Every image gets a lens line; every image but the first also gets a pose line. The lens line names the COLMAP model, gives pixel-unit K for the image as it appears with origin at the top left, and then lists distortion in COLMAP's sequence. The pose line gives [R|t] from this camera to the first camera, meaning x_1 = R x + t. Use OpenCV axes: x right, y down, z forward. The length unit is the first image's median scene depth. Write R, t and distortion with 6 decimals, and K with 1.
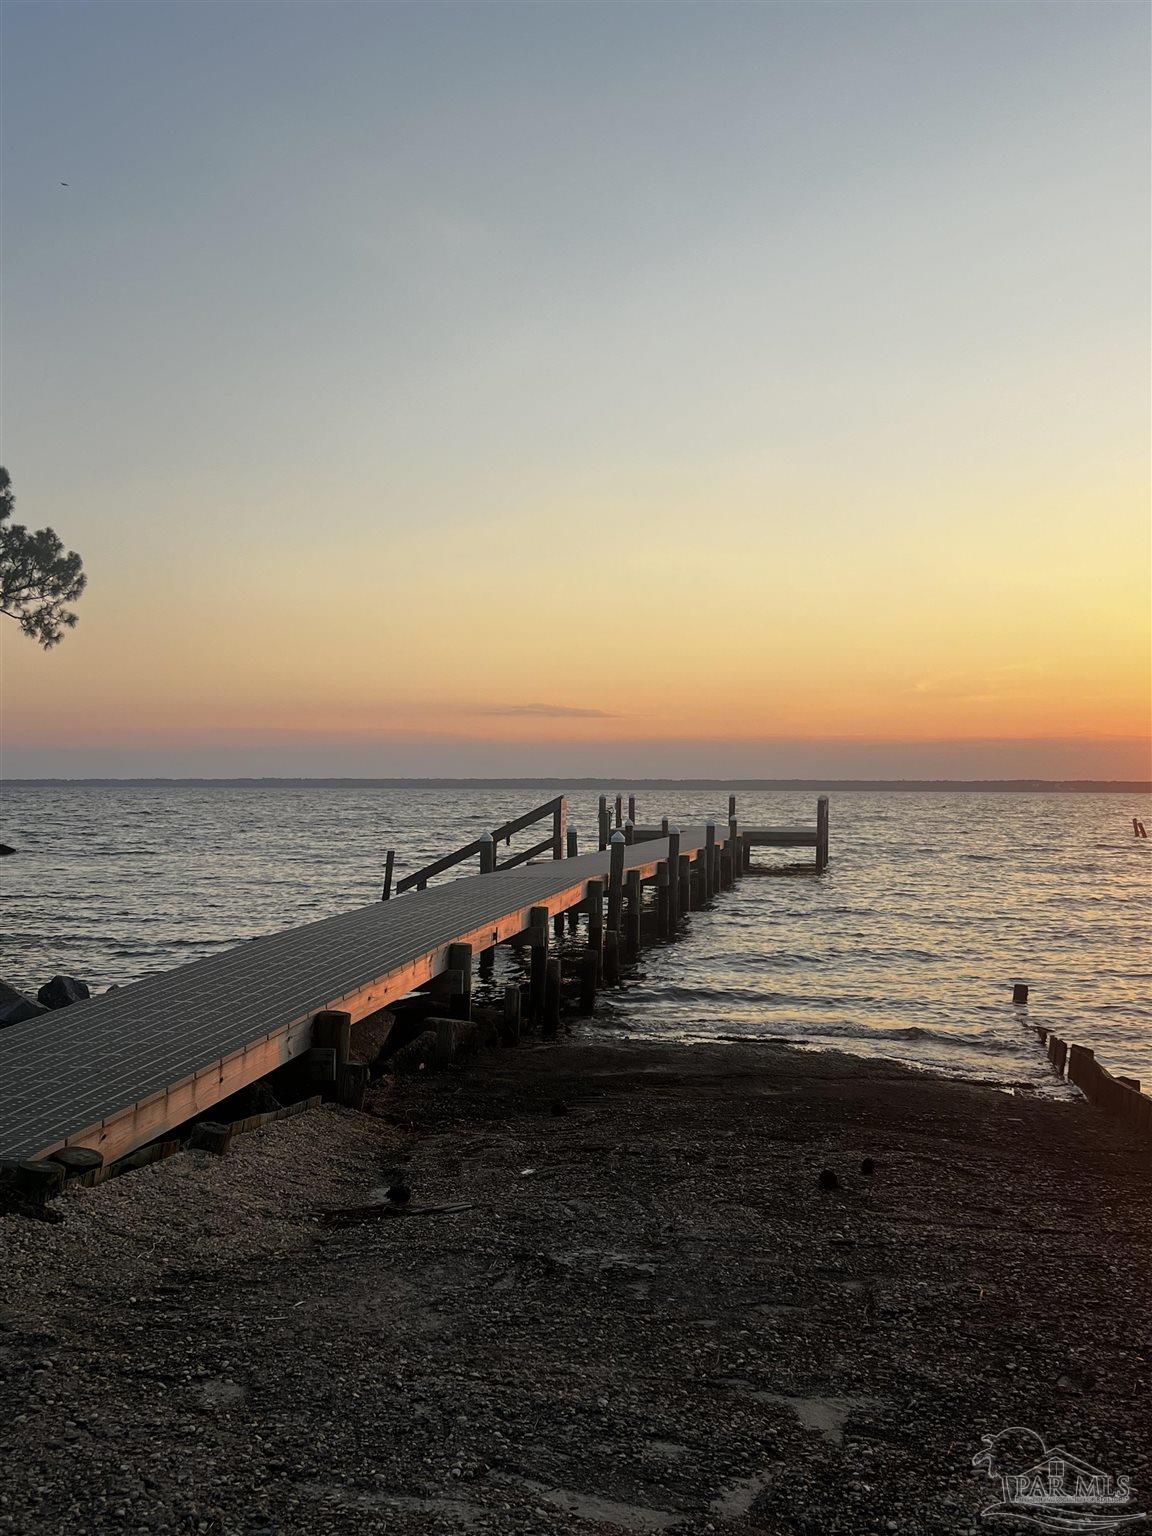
lens RADIAL K [[1476.8, 0, 576.1], [0, 1476.8, 764.9], [0, 0, 1]] dist [0.001902, 0.000000]
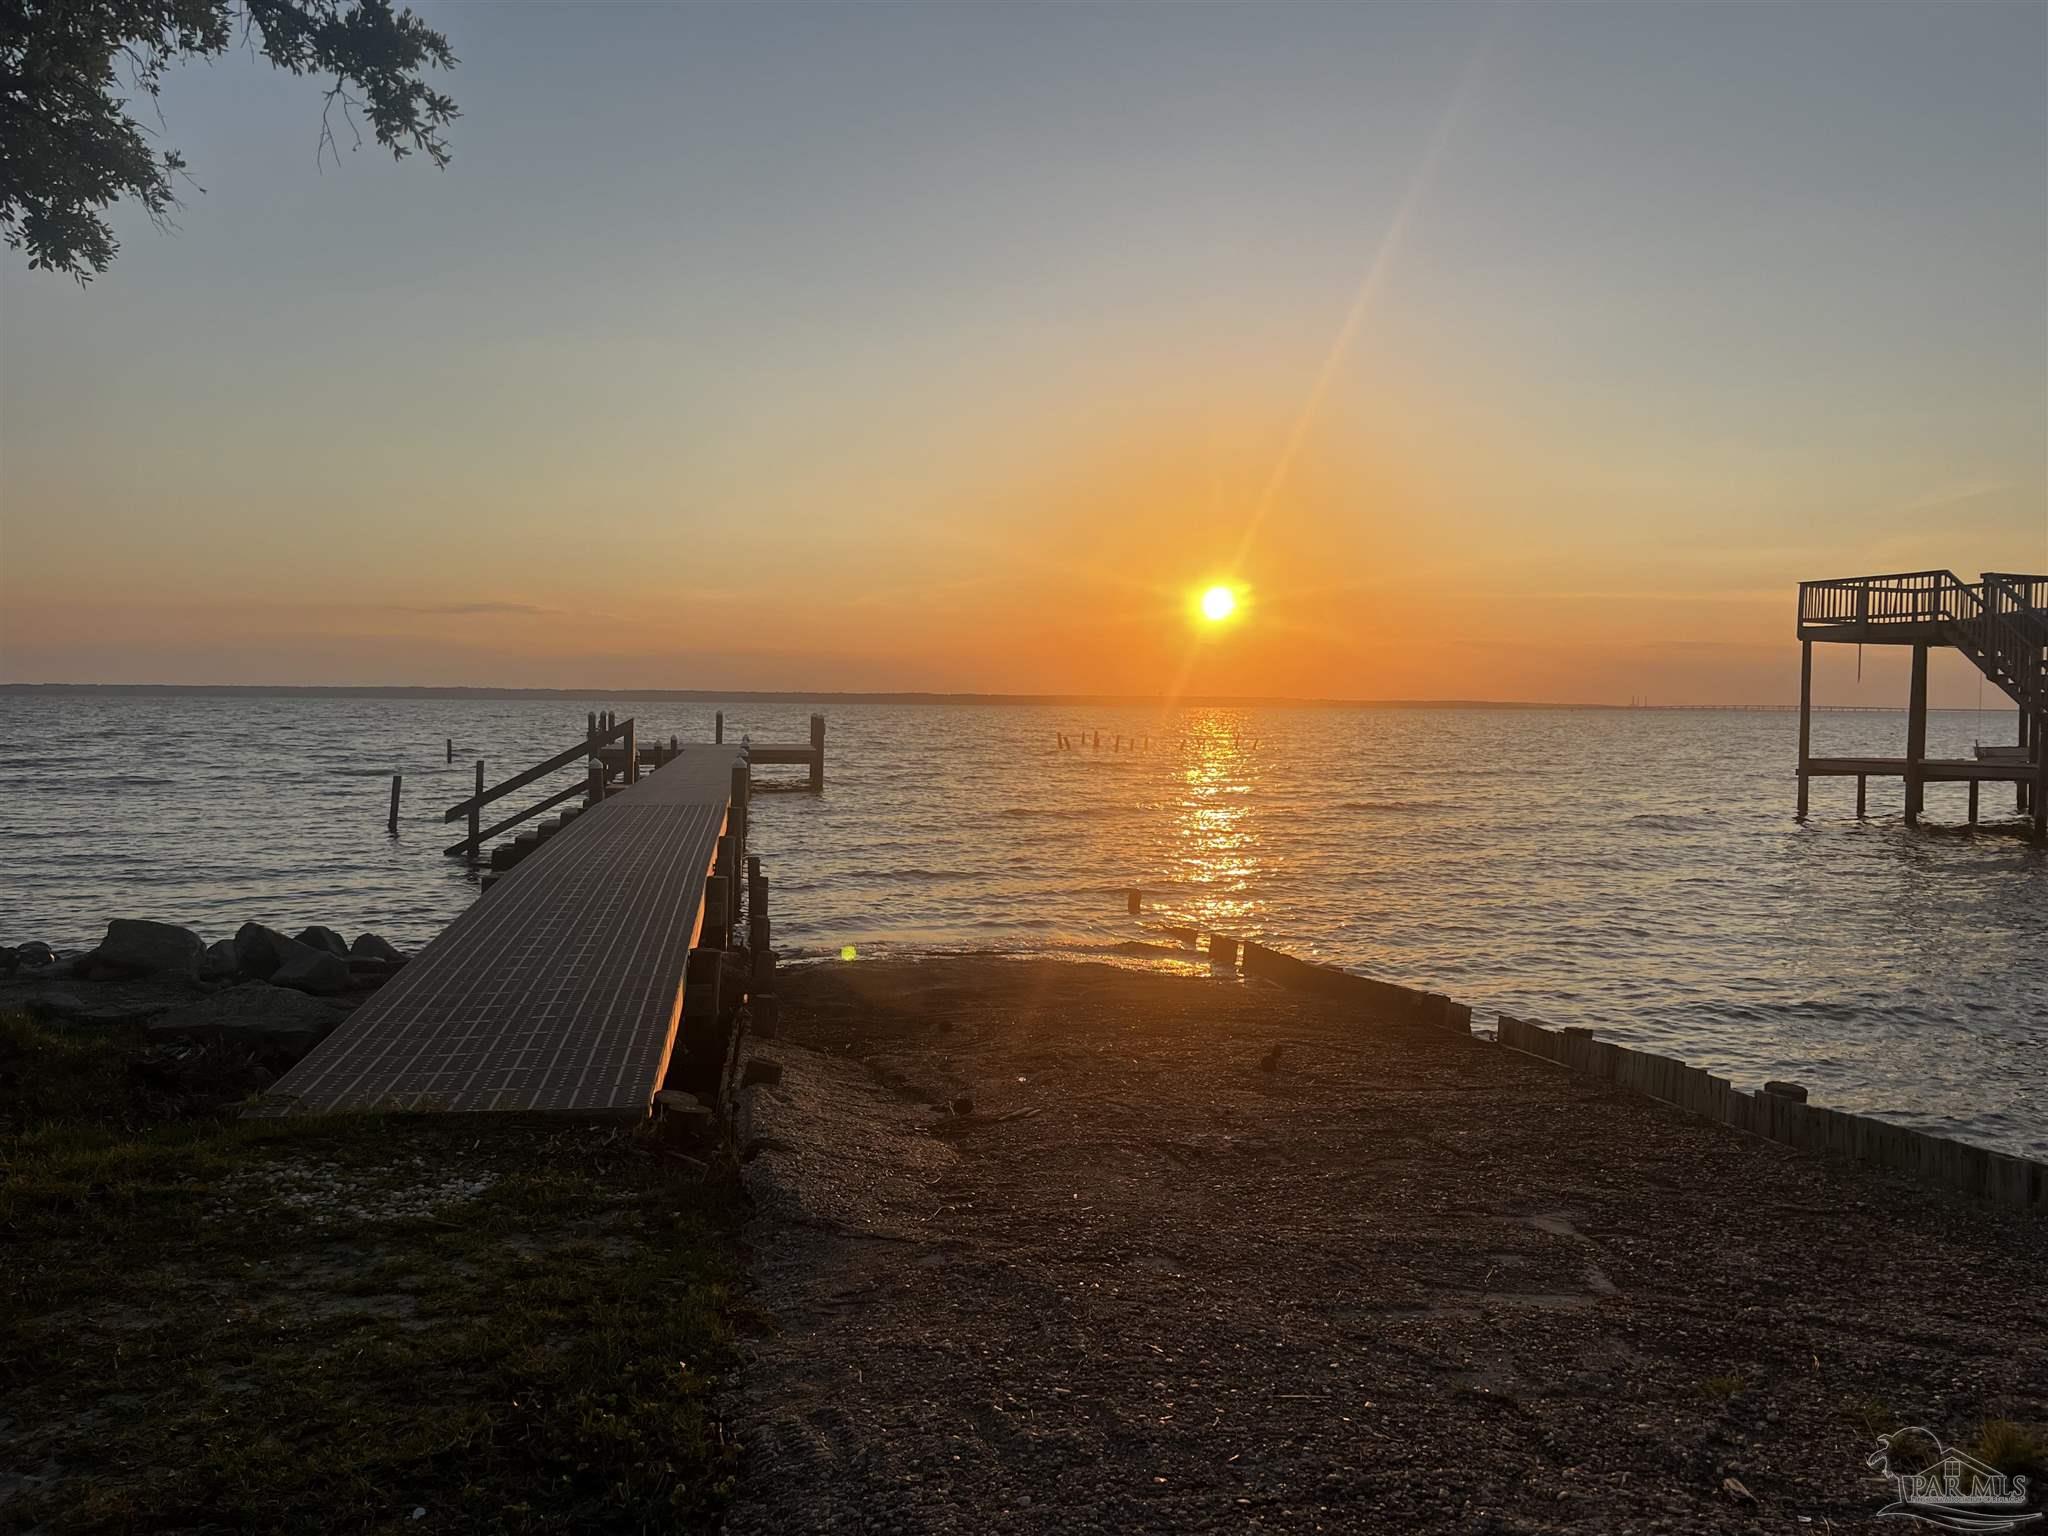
lens RADIAL K [[1578.2, 0, 1026.8], [0, 1578.2, 768.9], [0, 0, 1]] dist [0.011154, -0.002070]
pose [[0.923083, -0.007753, 0.384522, -0.501283], [-0.015030, 0.998306, 0.056209, -0.008270], [-0.384307, -0.057665, 0.921403, -0.022822]]
